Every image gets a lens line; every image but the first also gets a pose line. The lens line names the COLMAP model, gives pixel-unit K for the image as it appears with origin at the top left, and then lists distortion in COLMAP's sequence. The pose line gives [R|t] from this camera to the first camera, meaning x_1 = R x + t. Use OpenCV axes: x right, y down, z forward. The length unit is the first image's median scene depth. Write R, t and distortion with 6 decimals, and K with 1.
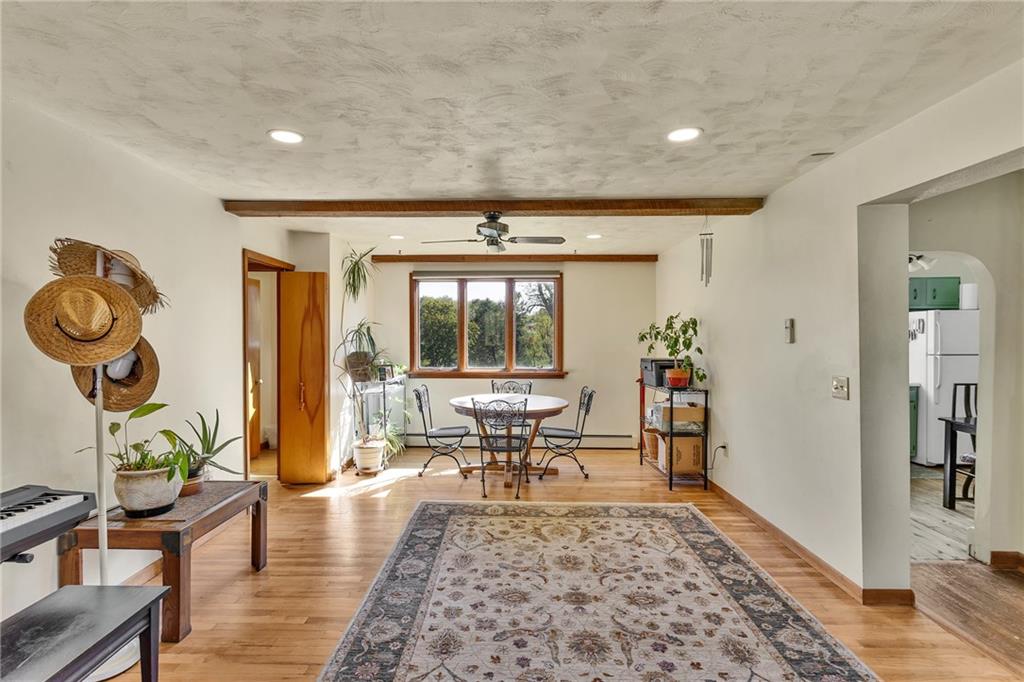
lens RADIAL K [[481.5, 0, 501.9], [0, 481.5, 342.6], [0, 0, 1]] dist [0.001234, 0.001428]
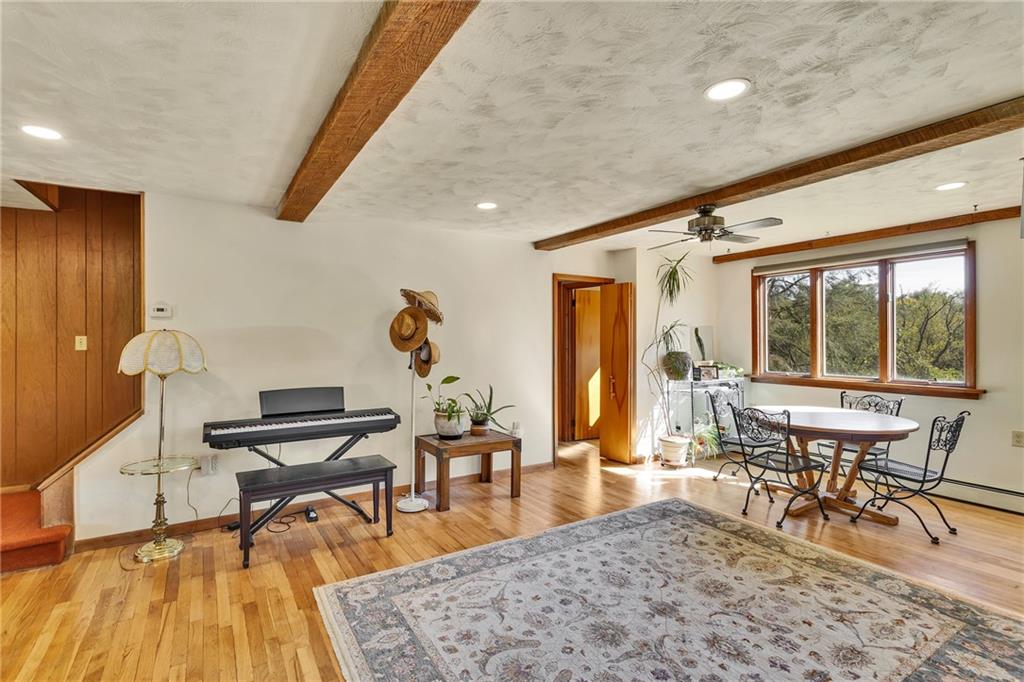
lens RADIAL K [[454.8, 0, 474.0], [0, 454.8, 343.2], [0, 0, 1]] dist [0.001317, 0.000330]
pose [[0.533476, 0.006308, -0.845792, 0.503470], [-0.007881, 0.999966, 0.002487, 0.001781], [0.845779, 0.005339, 0.533507, 0.136620]]
